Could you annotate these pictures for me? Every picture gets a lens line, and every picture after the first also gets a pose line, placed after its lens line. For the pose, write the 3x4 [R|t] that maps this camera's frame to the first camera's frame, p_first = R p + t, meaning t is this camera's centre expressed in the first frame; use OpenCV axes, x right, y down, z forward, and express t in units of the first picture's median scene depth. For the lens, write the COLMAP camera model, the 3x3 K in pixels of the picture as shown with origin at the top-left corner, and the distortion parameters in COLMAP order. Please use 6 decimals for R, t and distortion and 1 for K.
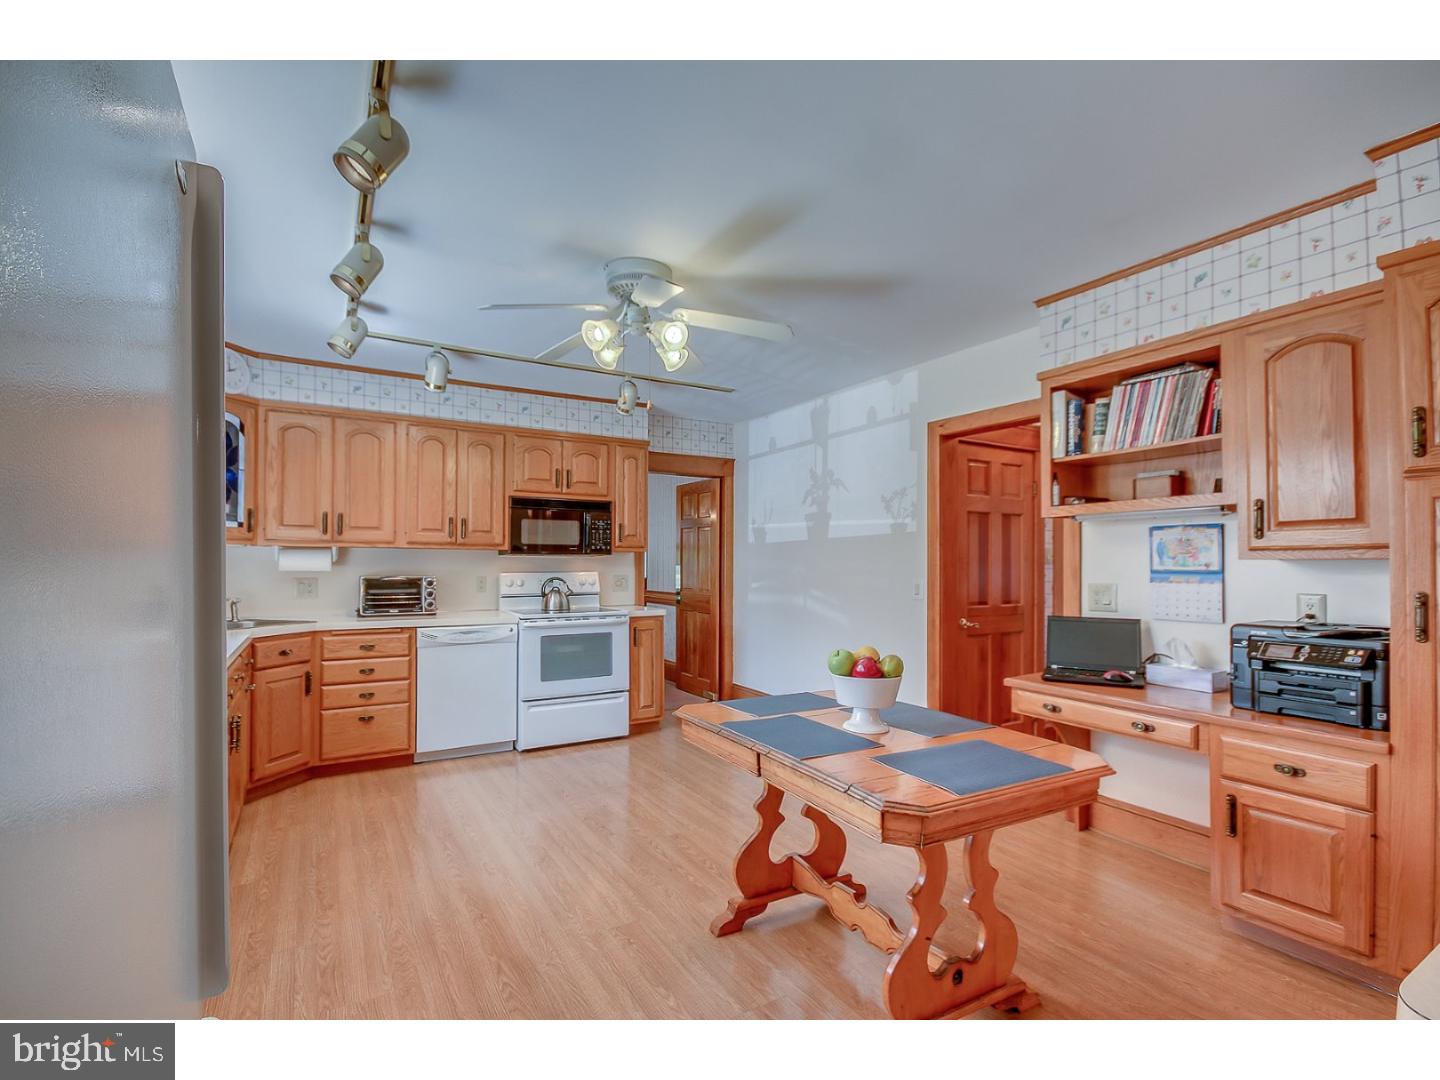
lens RADIAL K [[678.0, 0, 706.7], [0, 678.0, 552.4], [0, 0, 1]] dist [0.000346, -0.007624]
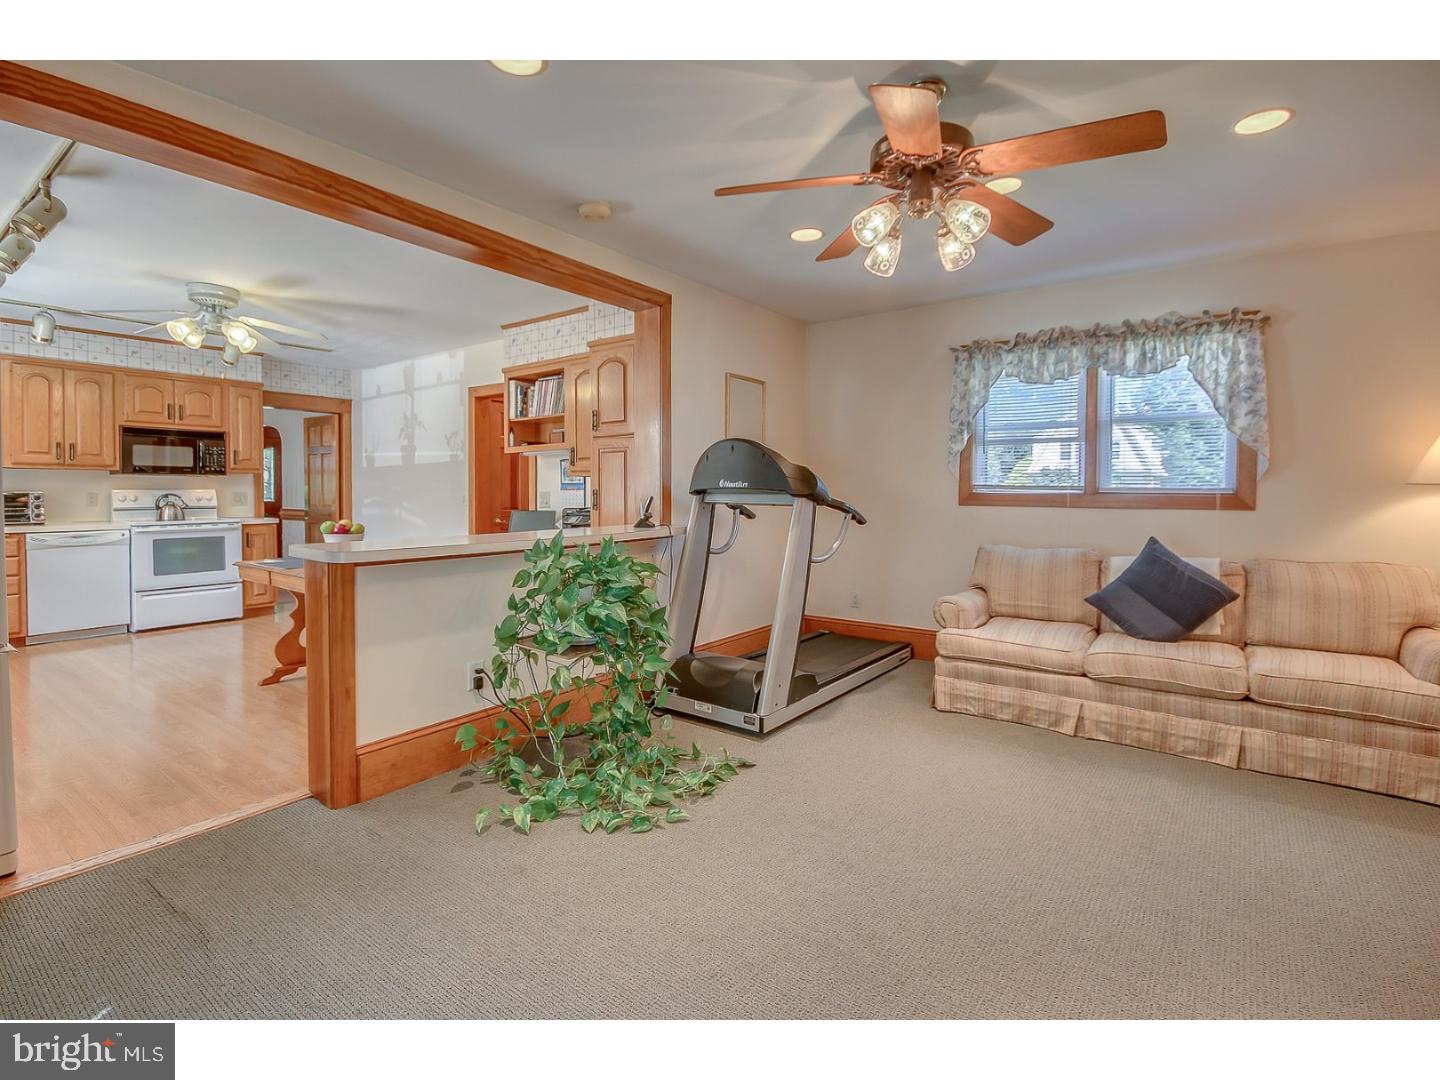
lens RADIAL K [[697.7, 0, 738.6], [0, 697.7, 504.2], [0, 0, 1]] dist [0.000506, -0.009051]
pose [[0.912094, -0.009842, 0.409862, 0.216270], [-0.003448, 0.999492, 0.031673, 0.014655], [-0.409966, -0.030302, 0.911597, -0.610065]]
